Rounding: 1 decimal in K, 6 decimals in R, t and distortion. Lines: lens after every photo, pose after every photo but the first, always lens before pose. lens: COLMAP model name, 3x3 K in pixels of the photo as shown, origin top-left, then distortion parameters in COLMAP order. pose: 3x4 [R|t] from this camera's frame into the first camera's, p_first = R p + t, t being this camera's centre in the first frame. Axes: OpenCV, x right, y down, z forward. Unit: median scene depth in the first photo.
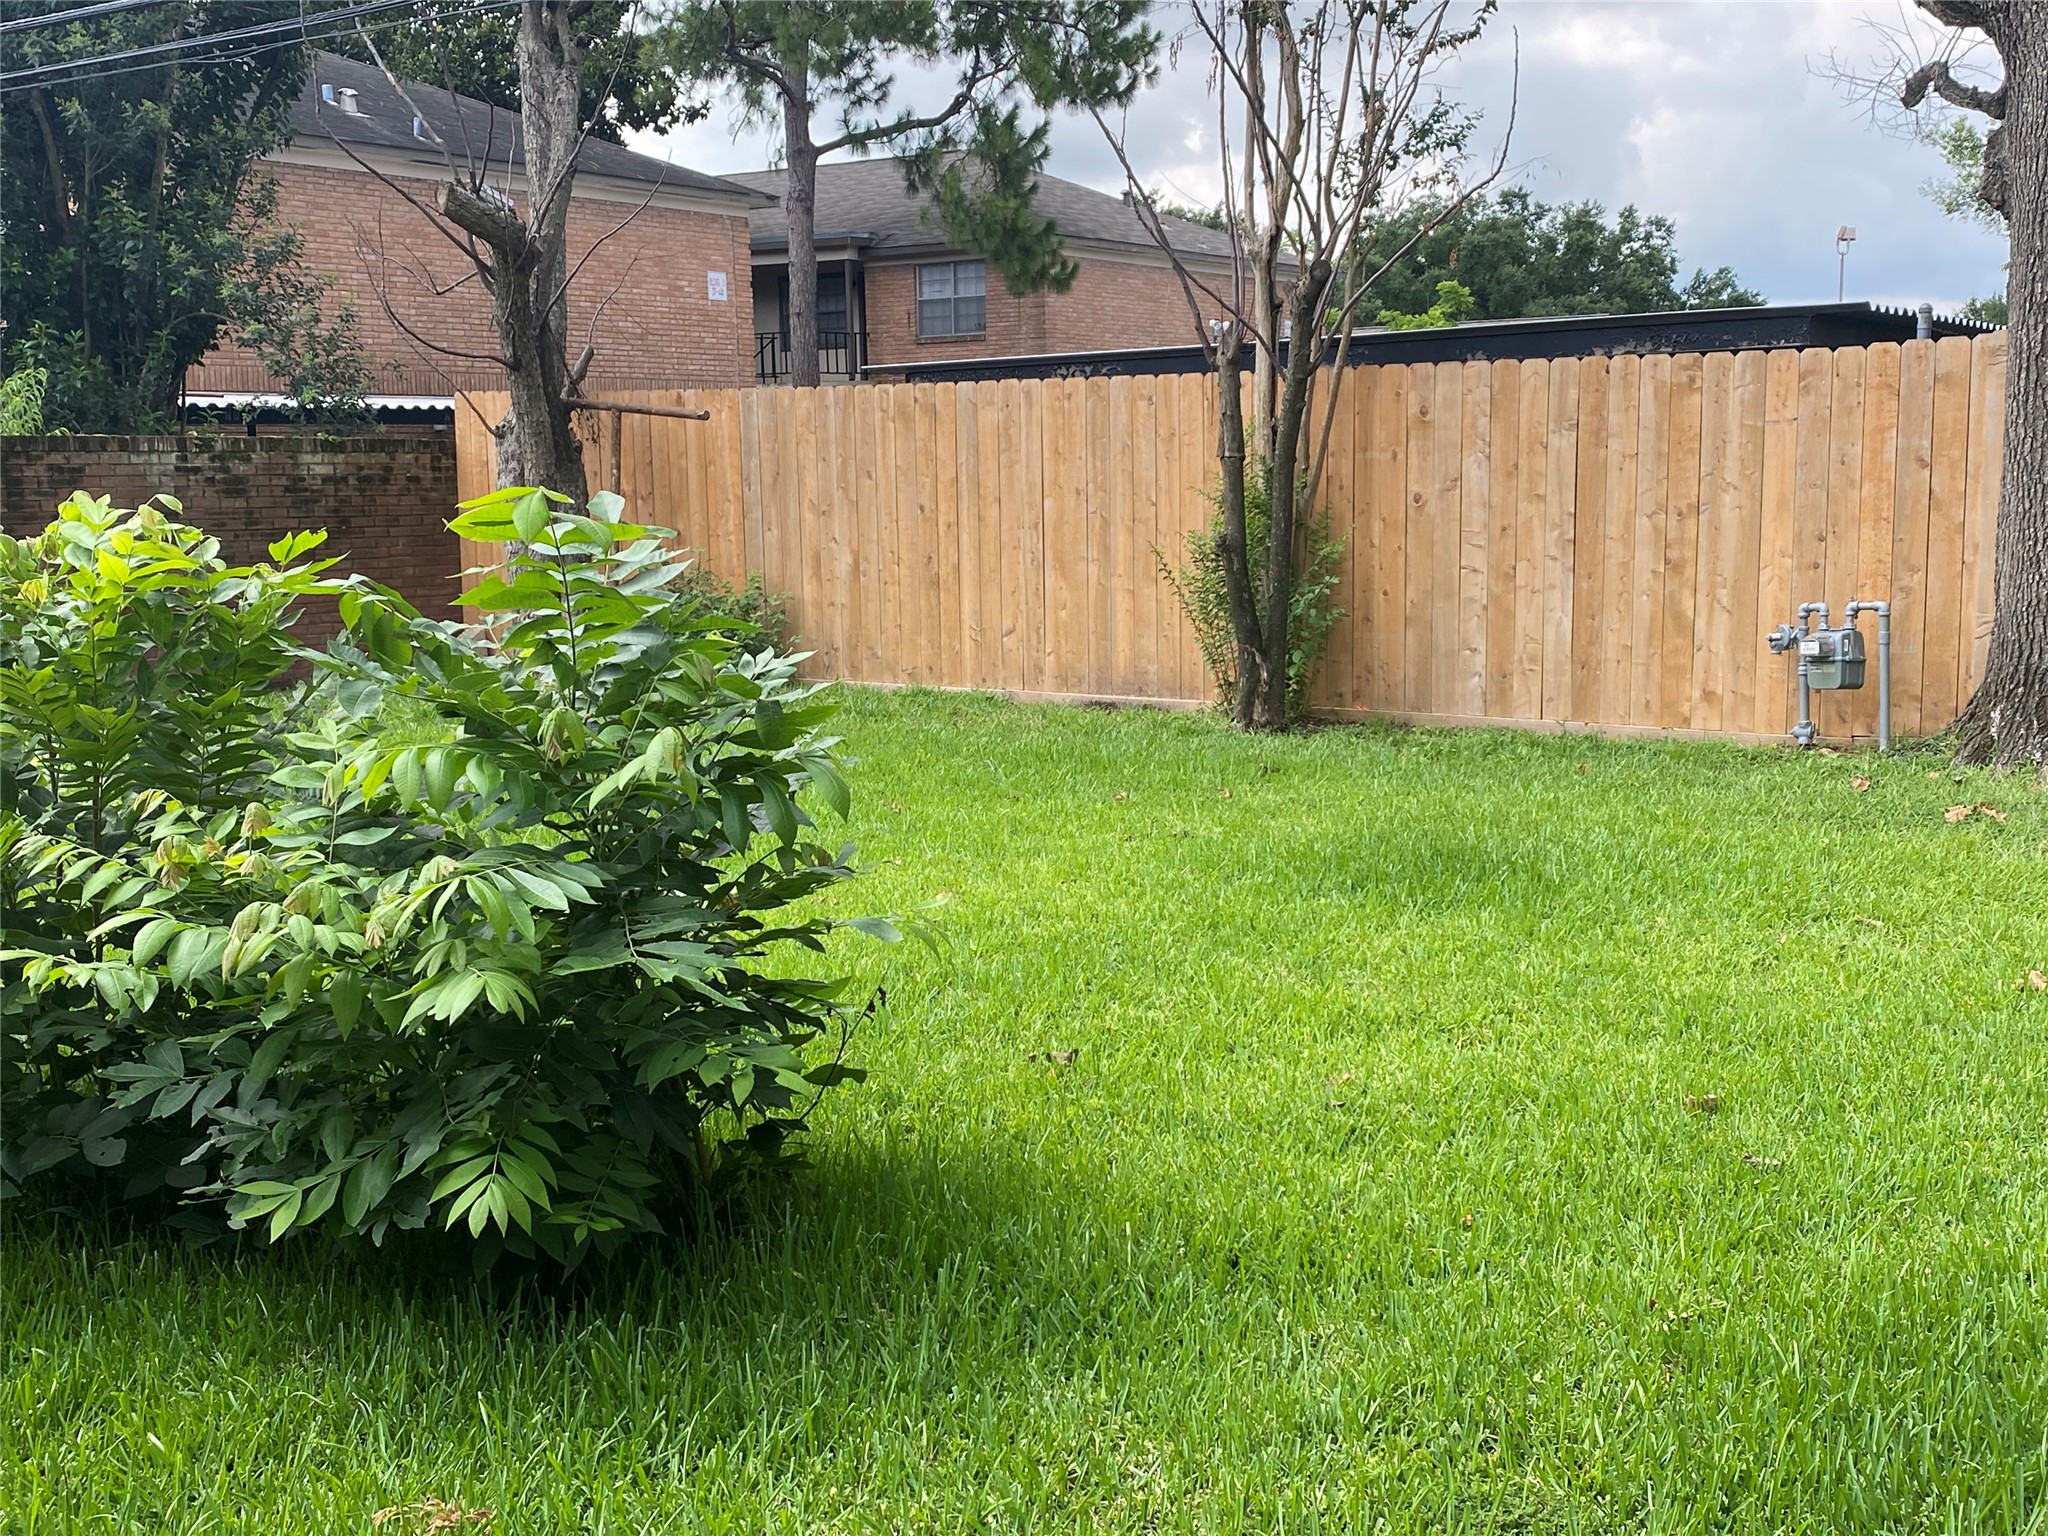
lens RADIAL K [[2299.1, 0, 1009.5], [0, 2299.1, 759.3], [0, 0, 1]] dist [0.063398, 0.000000]
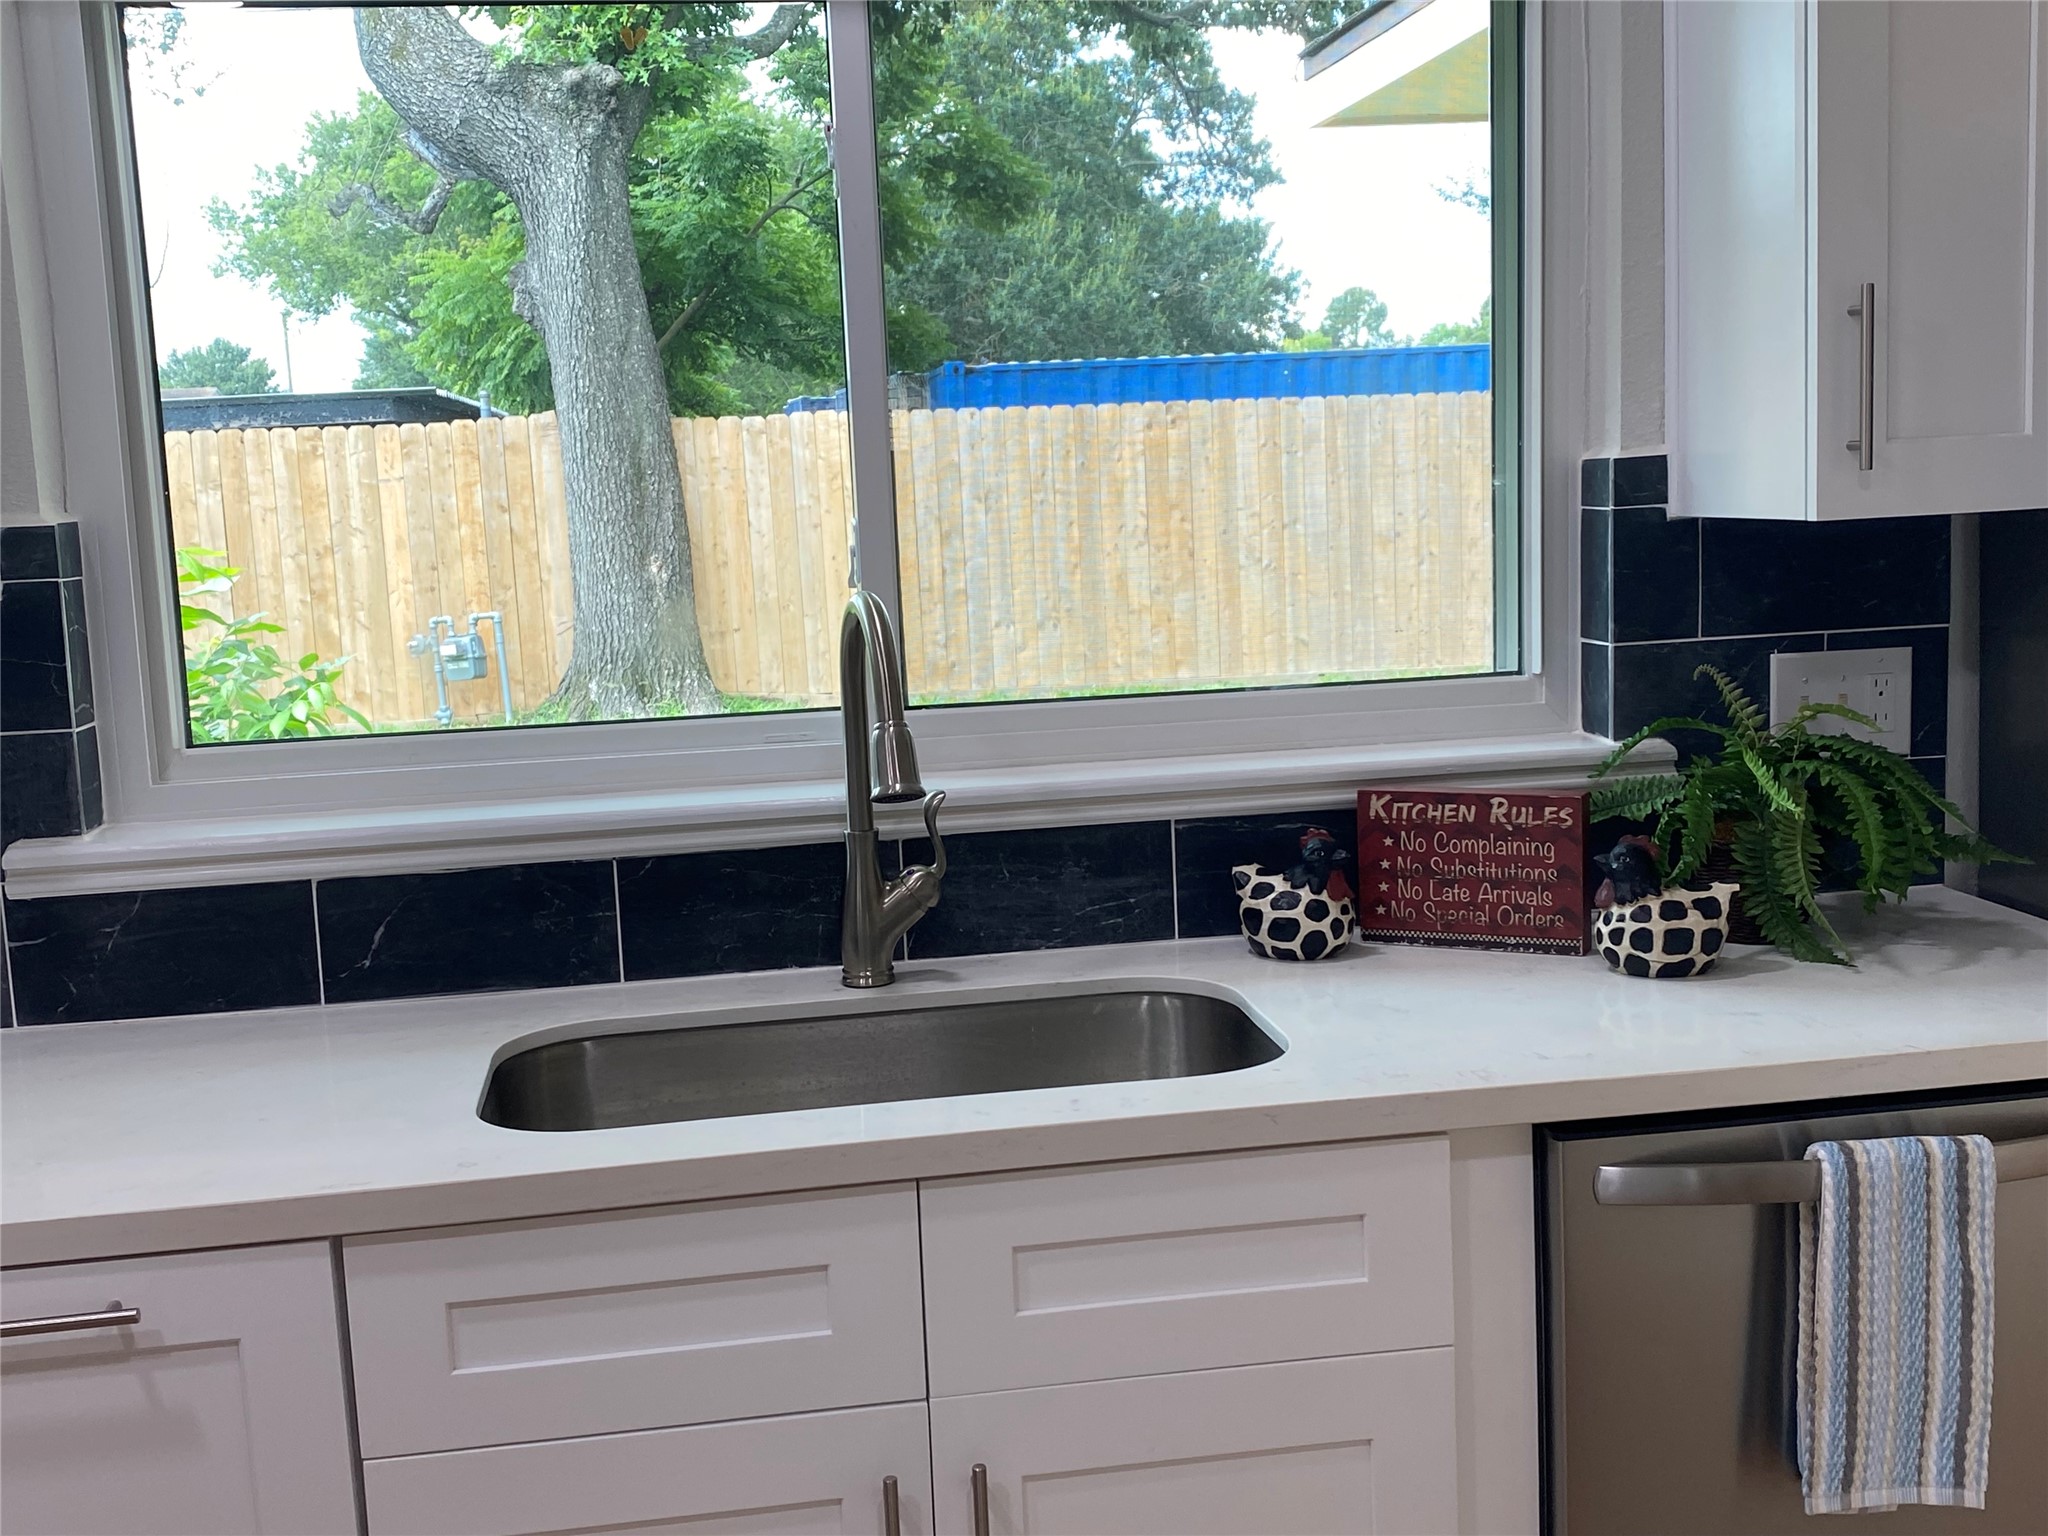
lens RADIAL K [[2299.1, 0, 1034.9], [0, 2299.1, 775.1], [0, 0, 1]] dist [0.063398, 0.000000]
pose [[0.730682, -0.110365, 0.673738, -0.289194], [0.118153, 0.992398, 0.034425, 0.016258], [-0.672416, 0.054450, 0.738168, -0.188810]]
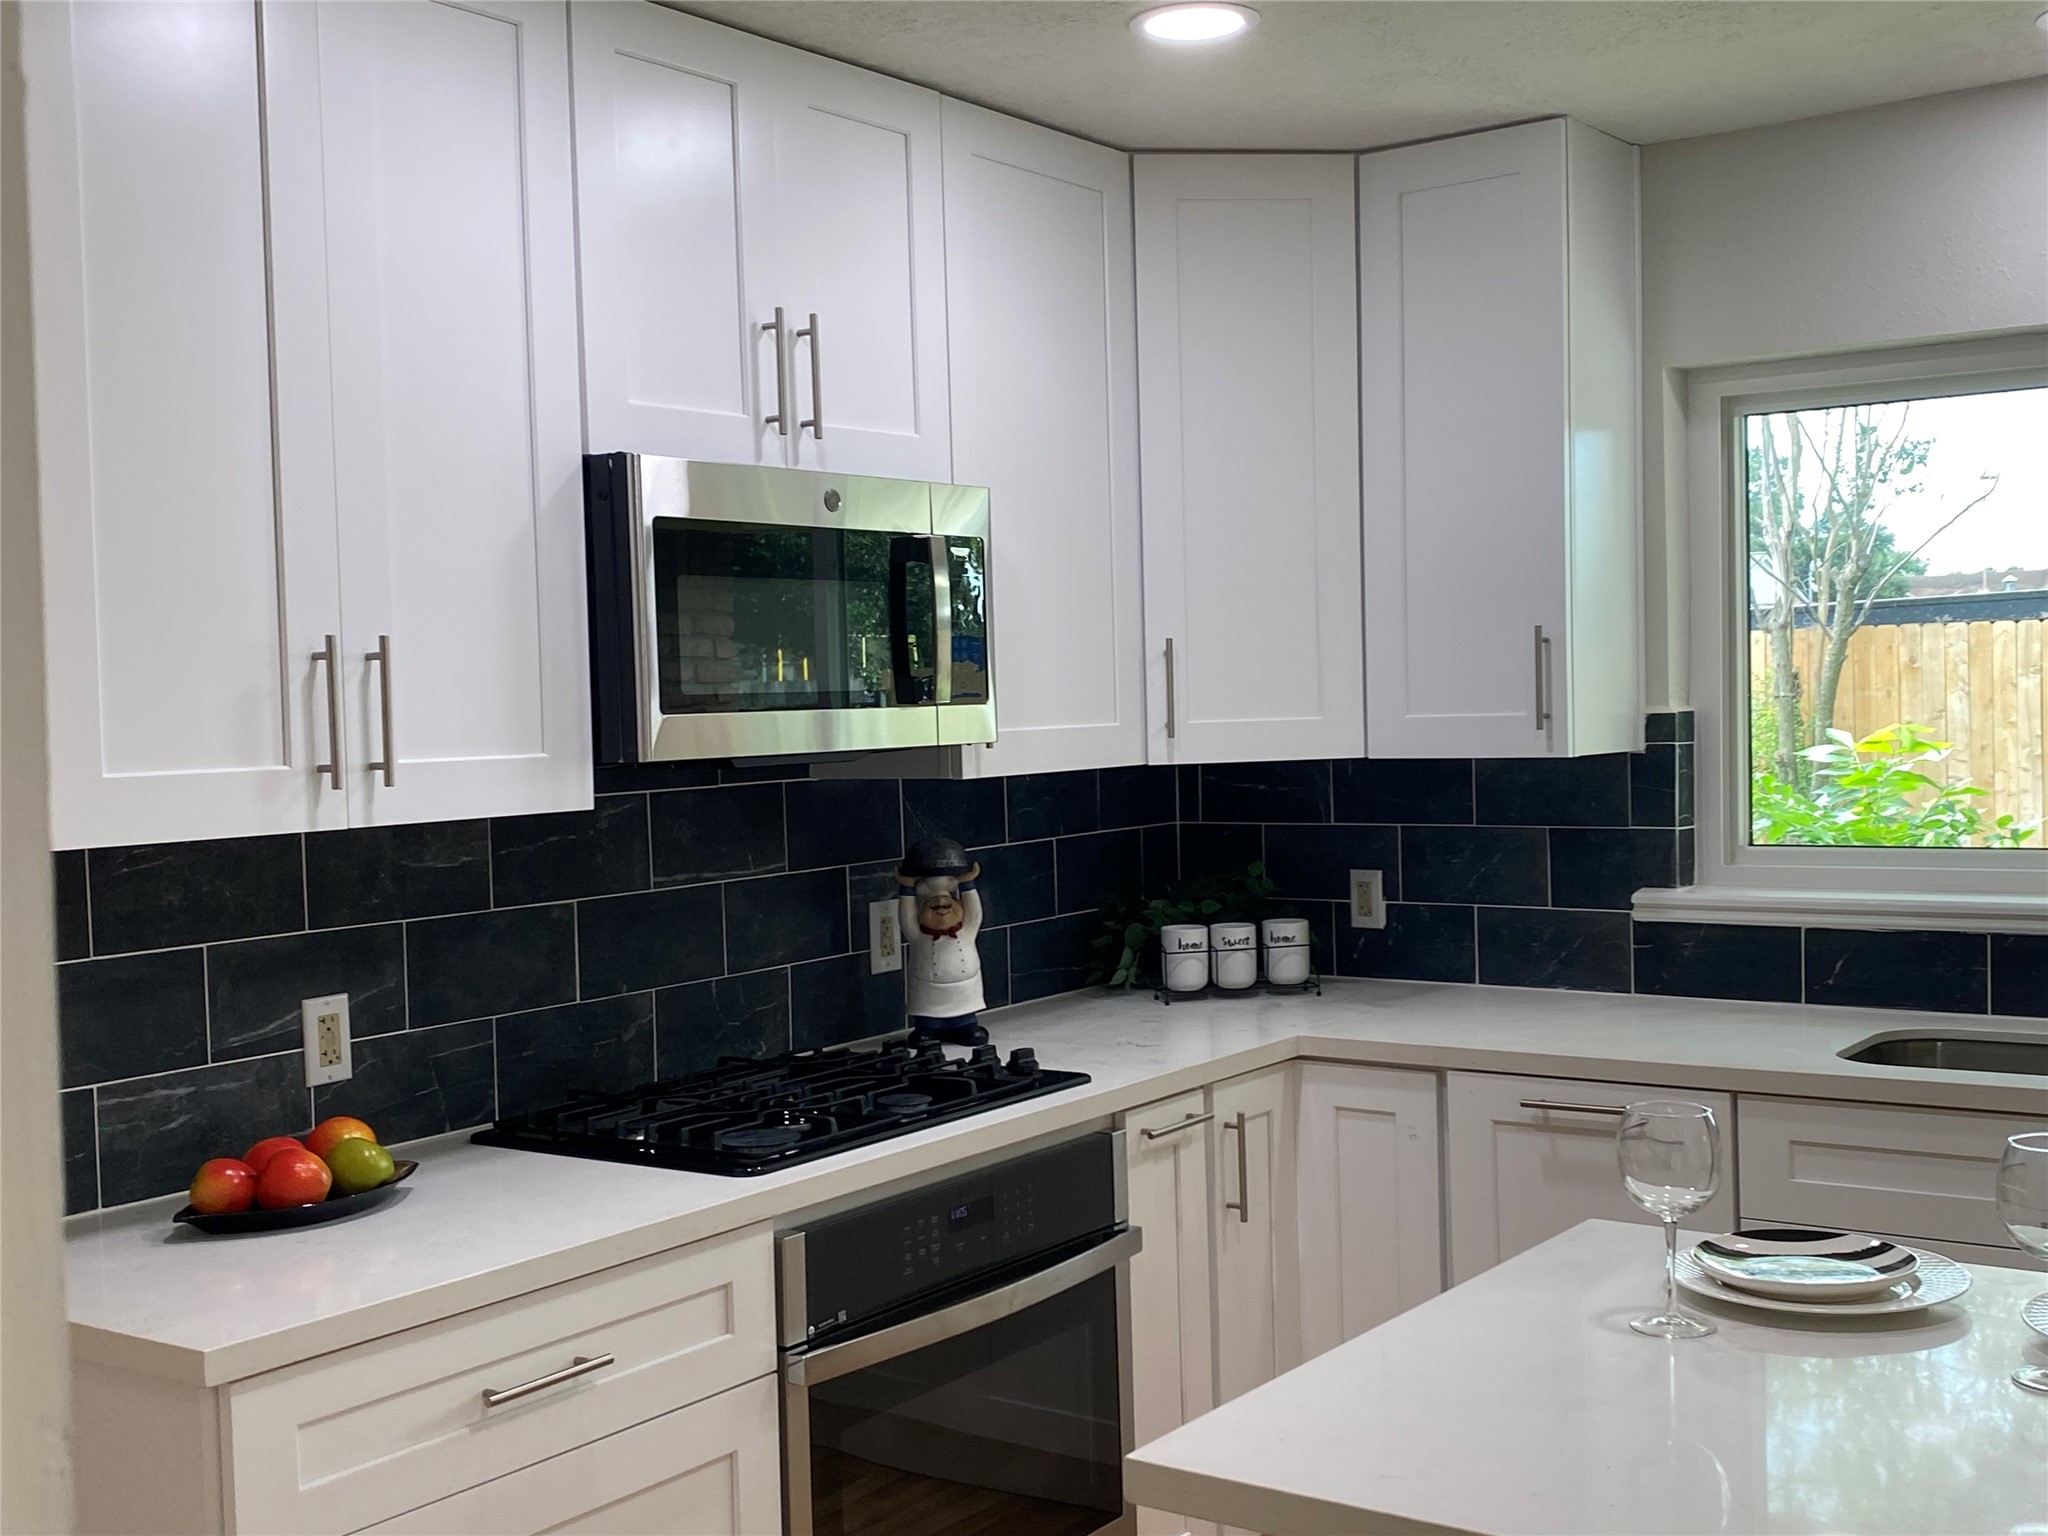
lens RADIAL K [[2299.1, 0, 1084.7], [0, 2299.1, 817.5], [0, 0, 1]] dist [0.063398, 0.000000]
pose [[0.999860, -0.013882, -0.009322, -0.302123], [0.013152, 0.997150, -0.074295, 0.033576], [0.010327, 0.074162, 0.997193, -0.345015]]
